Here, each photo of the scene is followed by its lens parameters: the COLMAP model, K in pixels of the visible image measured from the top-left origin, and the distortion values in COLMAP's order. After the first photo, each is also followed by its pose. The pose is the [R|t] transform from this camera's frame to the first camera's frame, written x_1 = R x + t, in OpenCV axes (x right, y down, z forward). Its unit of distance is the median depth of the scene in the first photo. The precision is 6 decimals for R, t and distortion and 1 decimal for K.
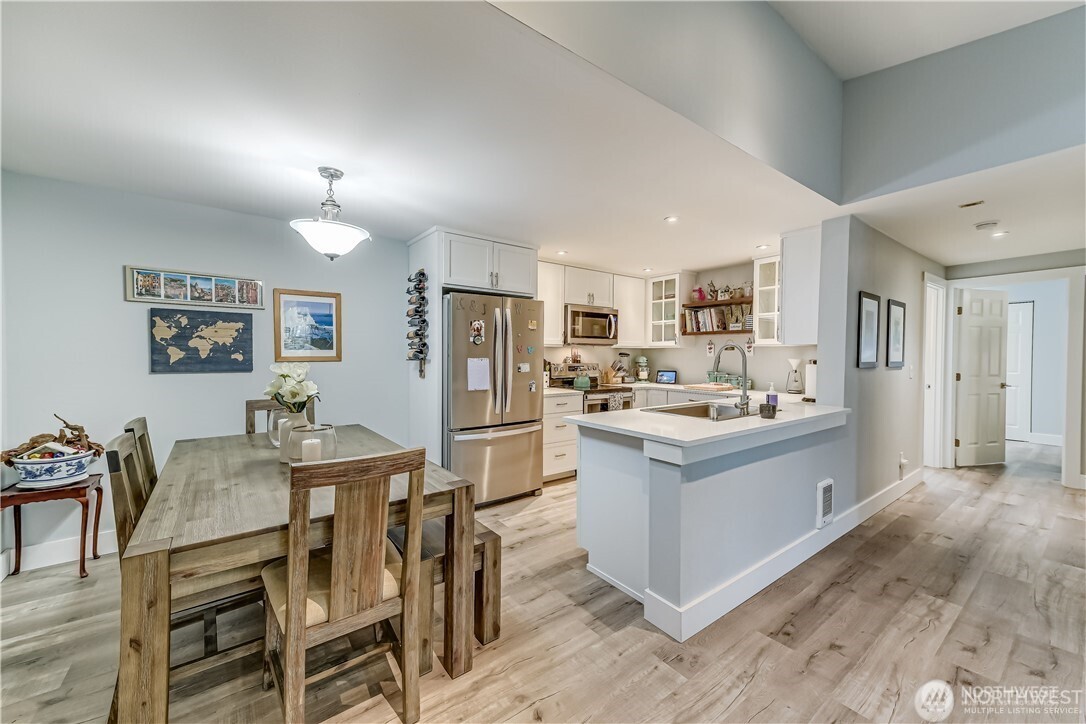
lens RADIAL K [[420.0, 0, 550.8], [0, 420.0, 353.9], [0, 0, 1]] dist [0.026138, -0.000068]
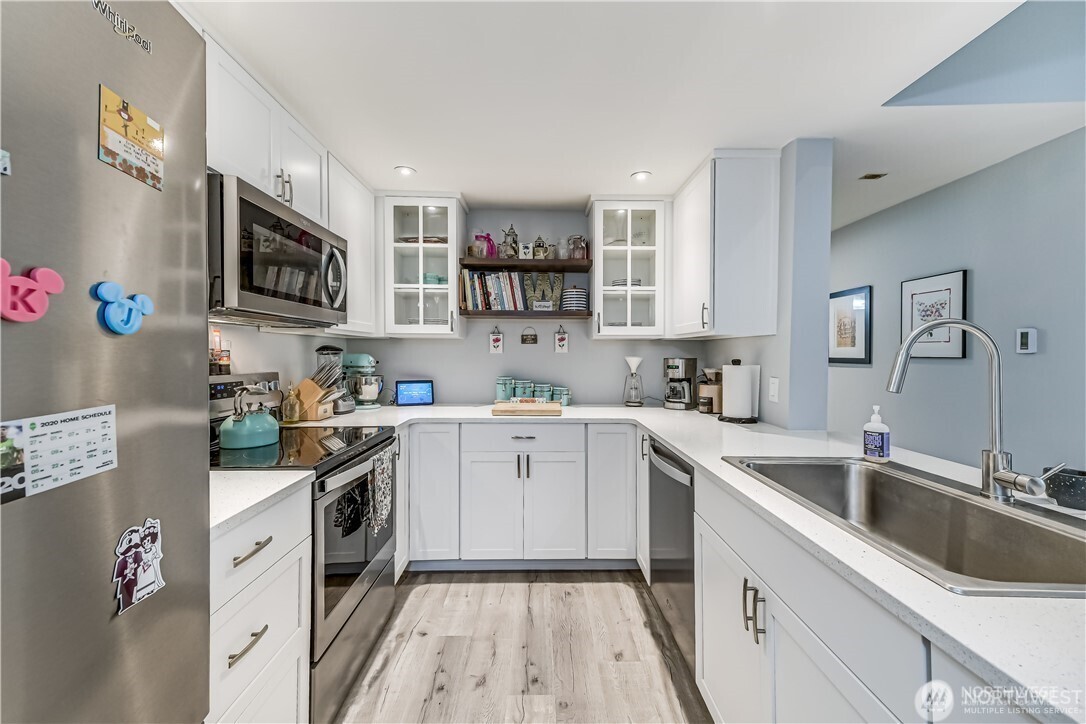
lens RADIAL K [[420.0, 0, 550.8], [0, 420.0, 353.9], [0, 0, 1]] dist [0.026138, -0.000068]
pose [[0.591470, -0.003629, 0.806319, -0.058722], [-0.001189, 0.999985, 0.005372, 0.003031], [-0.806326, -0.004136, 0.591457, 0.591351]]
